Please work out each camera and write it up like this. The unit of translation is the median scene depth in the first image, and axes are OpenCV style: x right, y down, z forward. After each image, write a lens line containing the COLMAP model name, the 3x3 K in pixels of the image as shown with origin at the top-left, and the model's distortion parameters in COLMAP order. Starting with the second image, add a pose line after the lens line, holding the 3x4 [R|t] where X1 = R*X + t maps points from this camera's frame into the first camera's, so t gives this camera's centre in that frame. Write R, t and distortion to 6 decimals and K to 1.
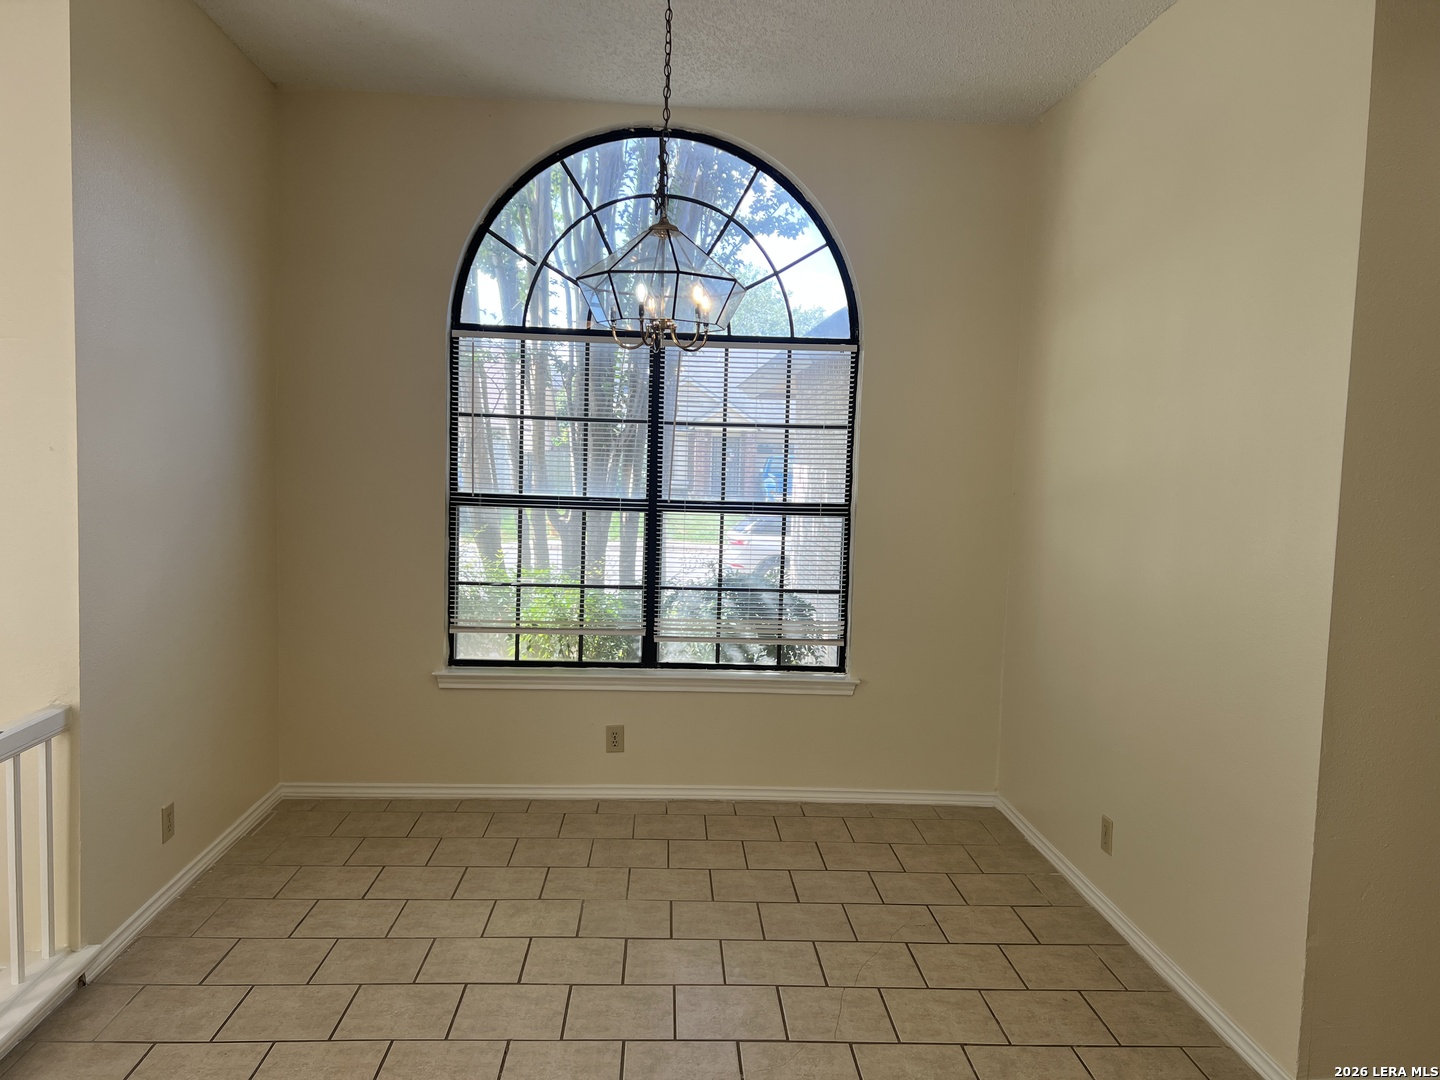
lens RADIAL K [[1088.6, 0, 722.3], [0, 1088.6, 549.8], [0, 0, 1]] dist [0.044944, -0.012572]
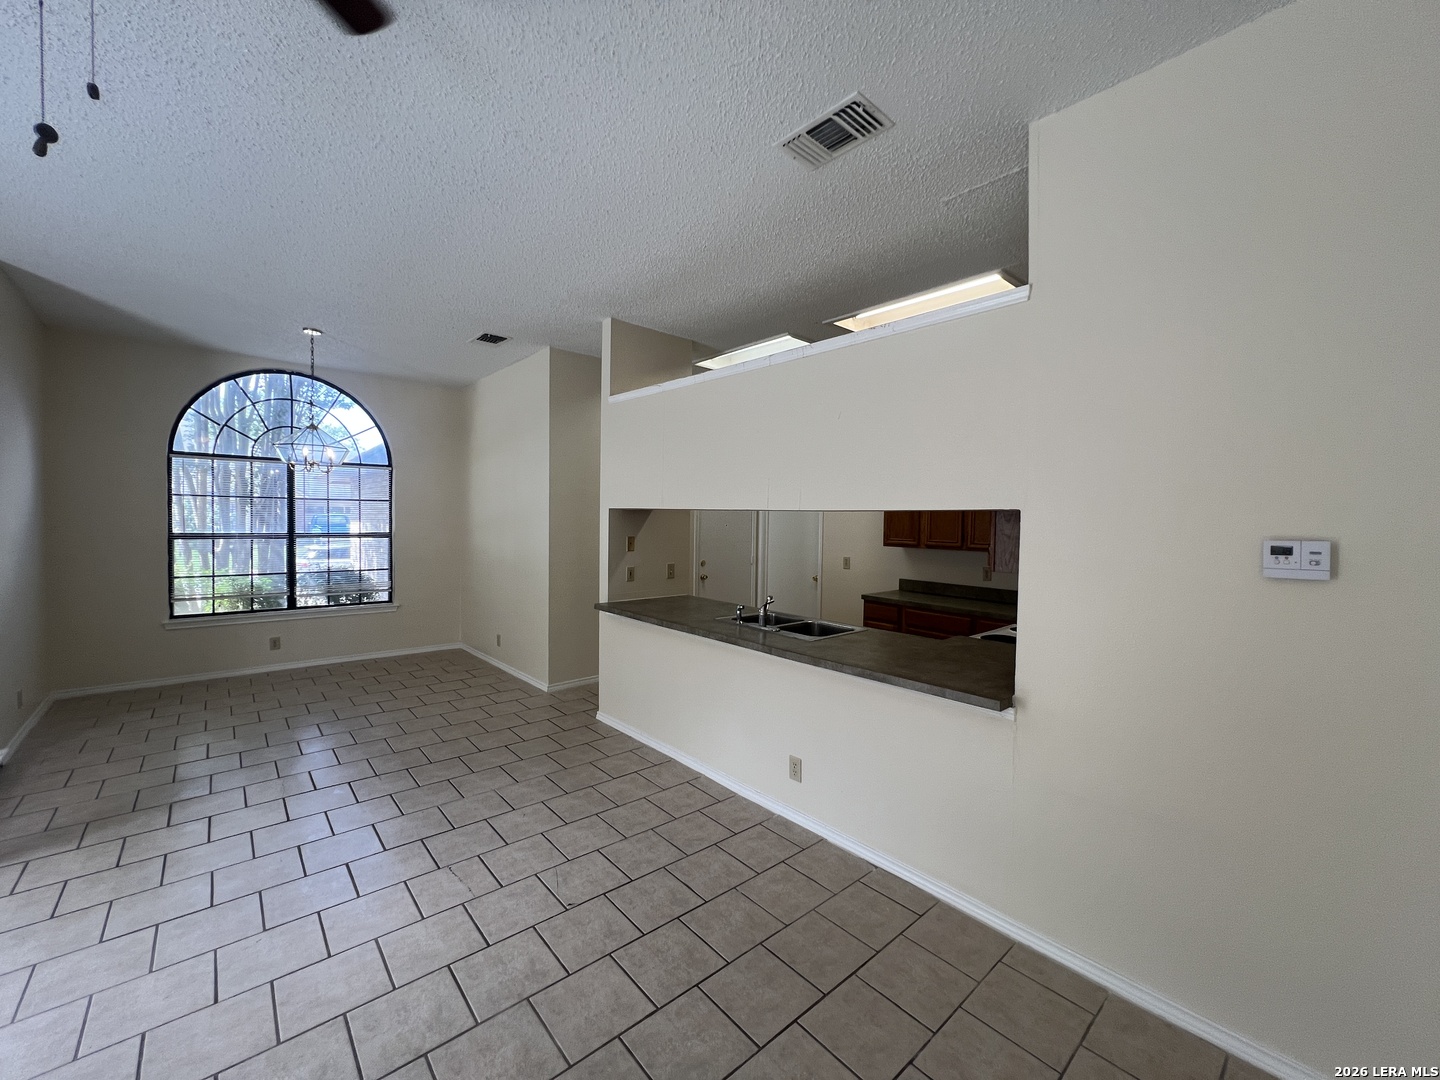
lens RADIAL K [[580.4, 0, 719.8], [0, 580.4, 538.6], [0, 0, 1]] dist [-0.004004, -0.000264]
pose [[0.788749, -0.037658, 0.613561, -0.098587], [0.062194, 0.997889, -0.018705, 0.041346], [-0.611561, 0.052913, 0.789426, -0.465243]]
